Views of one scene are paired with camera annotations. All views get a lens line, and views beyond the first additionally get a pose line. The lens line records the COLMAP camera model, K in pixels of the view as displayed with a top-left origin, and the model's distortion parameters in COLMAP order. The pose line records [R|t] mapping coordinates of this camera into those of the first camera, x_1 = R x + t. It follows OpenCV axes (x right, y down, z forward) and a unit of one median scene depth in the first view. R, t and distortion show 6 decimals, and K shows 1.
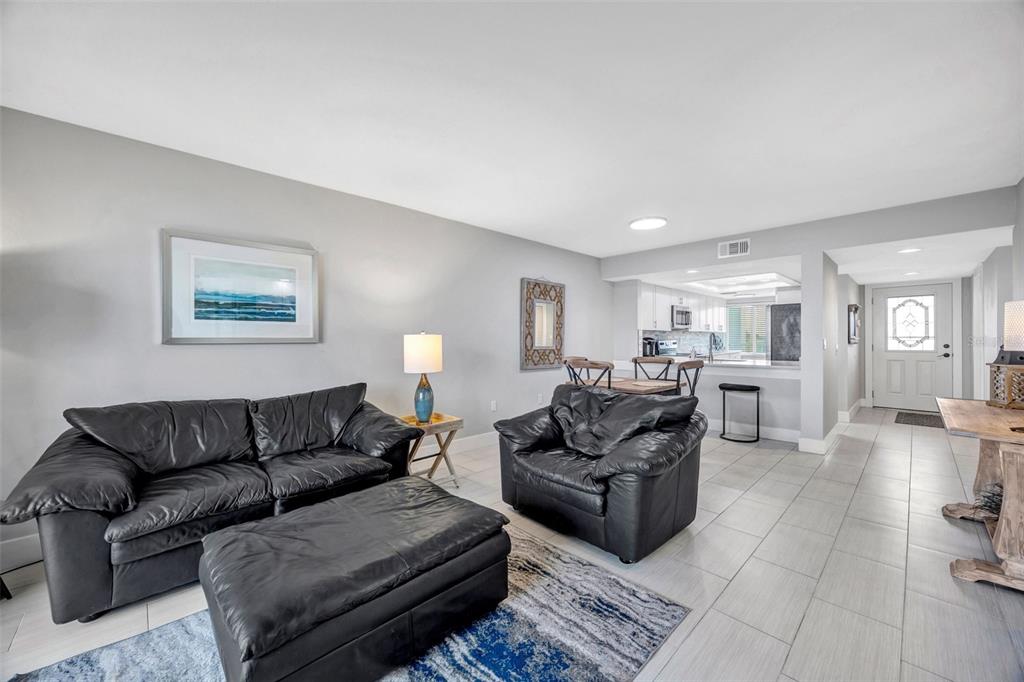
lens RADIAL K [[390.9, 0, 512.0], [0, 390.9, 341.0], [0, 0, 1]] dist [0.000165, -0.000025]
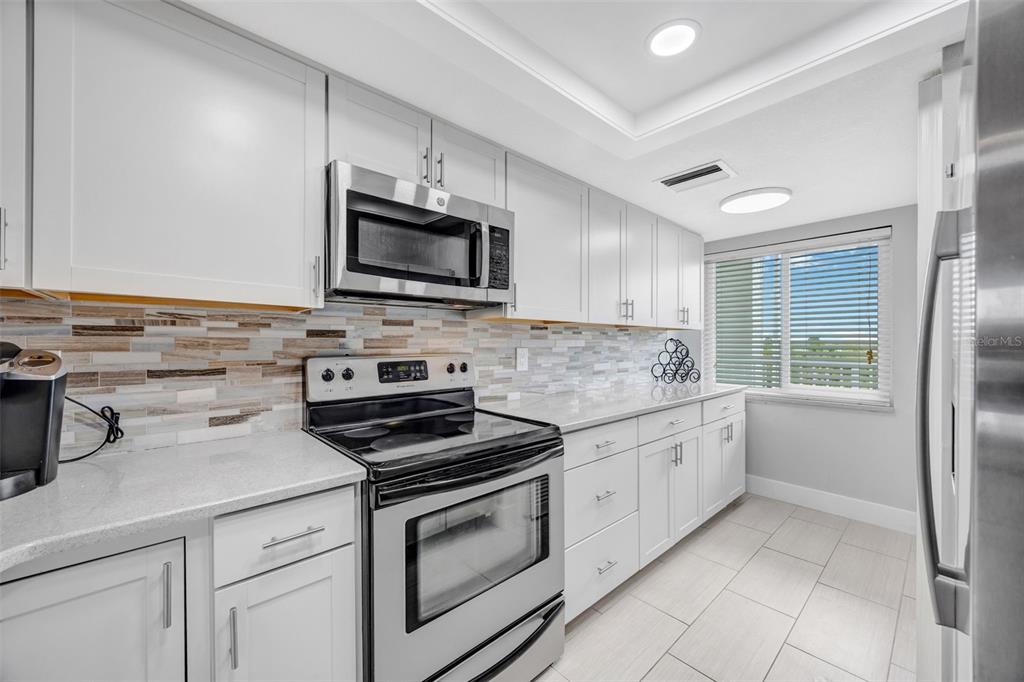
lens RADIAL K [[395.7, 0, 513.2], [0, 395.7, 346.2], [0, 0, 1]] dist [0.001101, -0.000002]
pose [[0.999295, 0.010012, -0.036191, 0.657456], [-0.009977, 0.999950, 0.001136, -0.011281], [0.036201, -0.000774, 0.999344, 1.077674]]
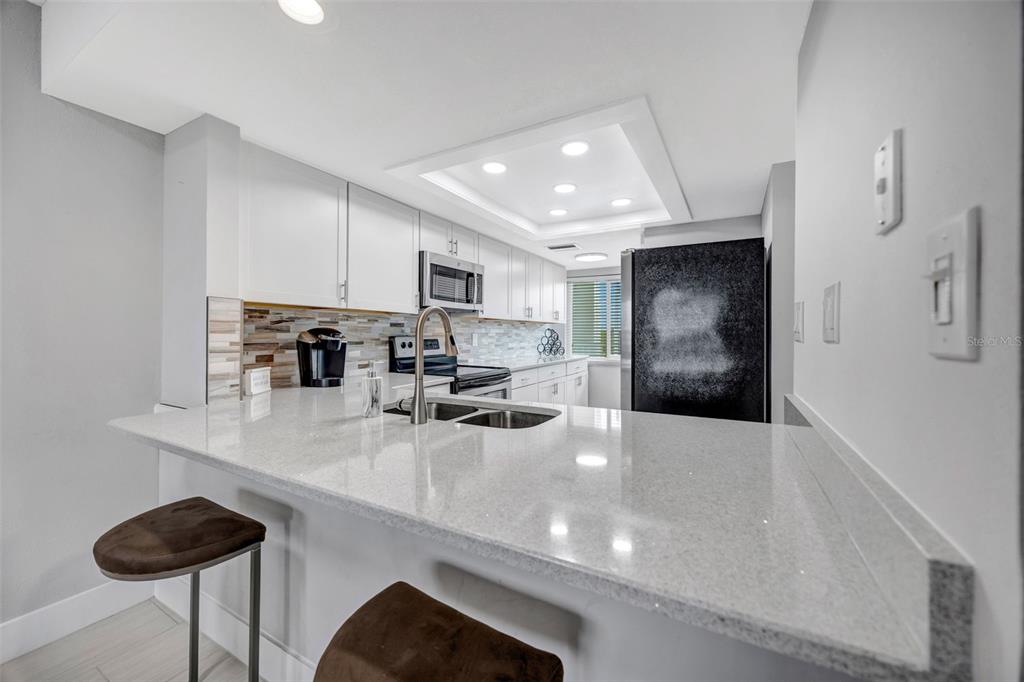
lens RADIAL K [[399.7, 0, 512.0], [0, 399.7, 341.0], [0, 0, 1]] dist [0.000070, -0.000004]
pose [[0.958483, 0.007615, 0.285047, 0.501641], [-0.011197, 0.999877, 0.010938, -0.003606], [-0.284929, -0.013676, 0.958451, 0.751612]]
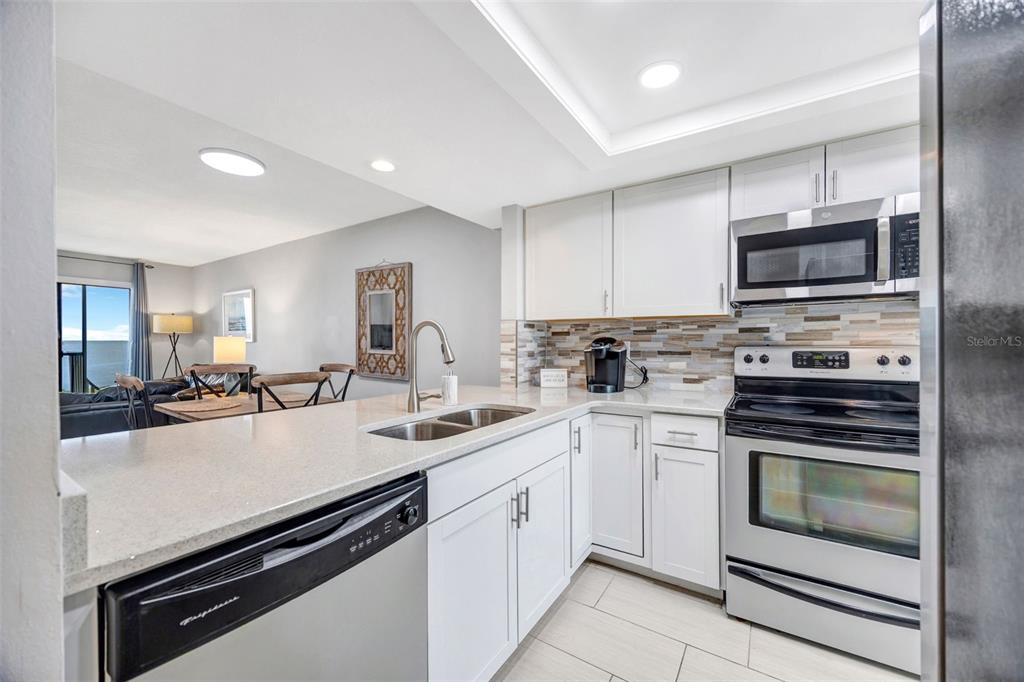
lens RADIAL K [[395.7, 0, 513.2], [0, 395.7, 346.2], [0, 0, 1]] dist [0.001101, -0.000002]
pose [[0.217569, 0.017873, -0.975881, 0.861376], [-0.004160, 0.999840, 0.017384, -0.008065], [0.976036, 0.000277, 0.217609, 1.028155]]
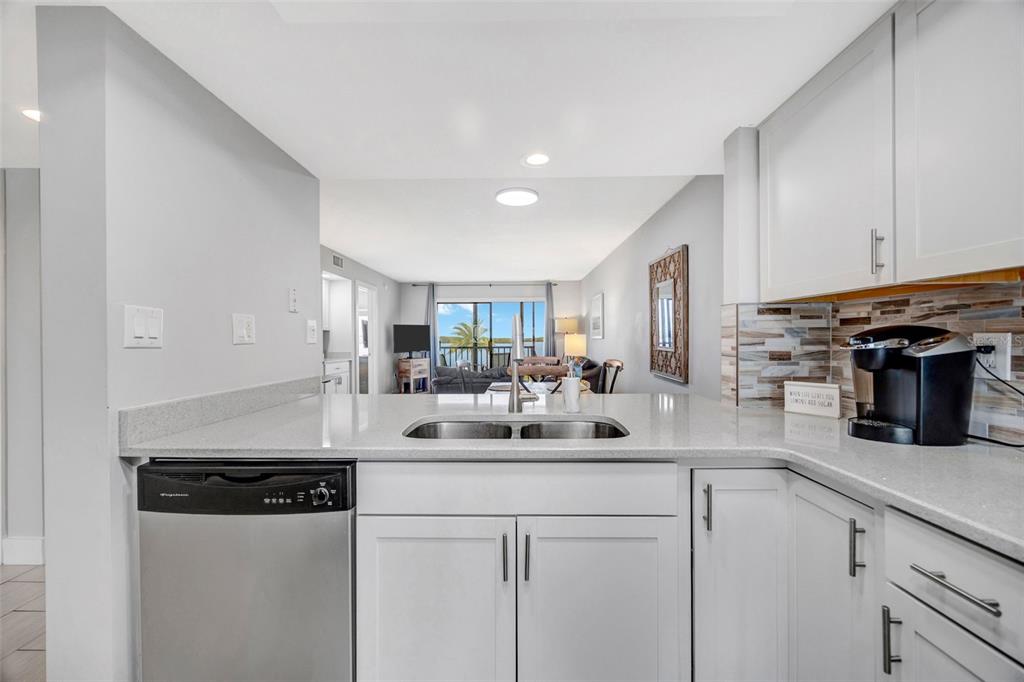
lens RADIAL K [[390.9, 0, 512.0], [0, 390.9, 341.0], [0, 0, 1]] dist [0.000165, -0.000025]
pose [[-0.708936, 0.013033, -0.705153, 0.739606], [0.007235, 0.999911, 0.011207, -0.006333], [0.705236, 0.002843, -0.708967, 1.237979]]
